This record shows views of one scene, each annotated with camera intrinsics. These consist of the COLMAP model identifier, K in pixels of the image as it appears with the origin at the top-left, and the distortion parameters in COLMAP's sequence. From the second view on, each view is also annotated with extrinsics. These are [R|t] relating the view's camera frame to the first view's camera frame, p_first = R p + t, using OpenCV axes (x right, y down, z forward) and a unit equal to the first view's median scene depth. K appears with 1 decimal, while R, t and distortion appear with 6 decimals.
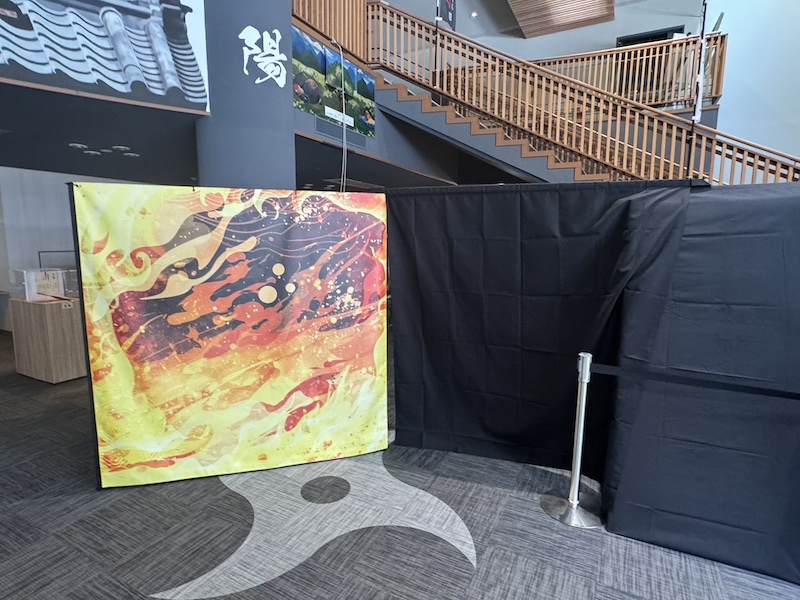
lens RADIAL K [[429.1, 0, 400.0], [0, 429.1, 300.0], [0, 0, 1]] dist [0.000256, 0.000058]
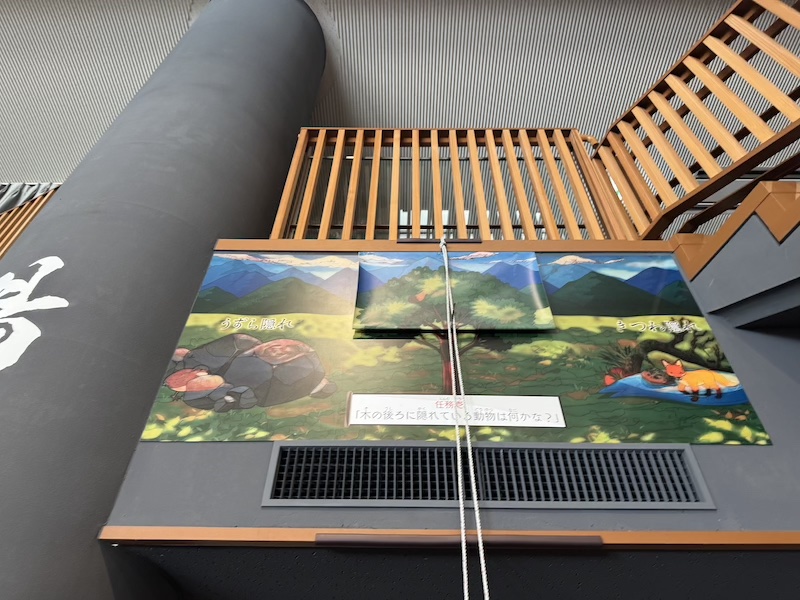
lens RADIAL K [[567.5, 0, 400.0], [0, 567.5, 300.0], [0, 0, 1]] dist [0.005401, 0.001041]
pose [[0.455020, -0.652299, -0.606188, 0.064162], [-0.137876, 0.620924, -0.771650, -0.215024], [0.879742, 0.434695, 0.192596, 0.842029]]
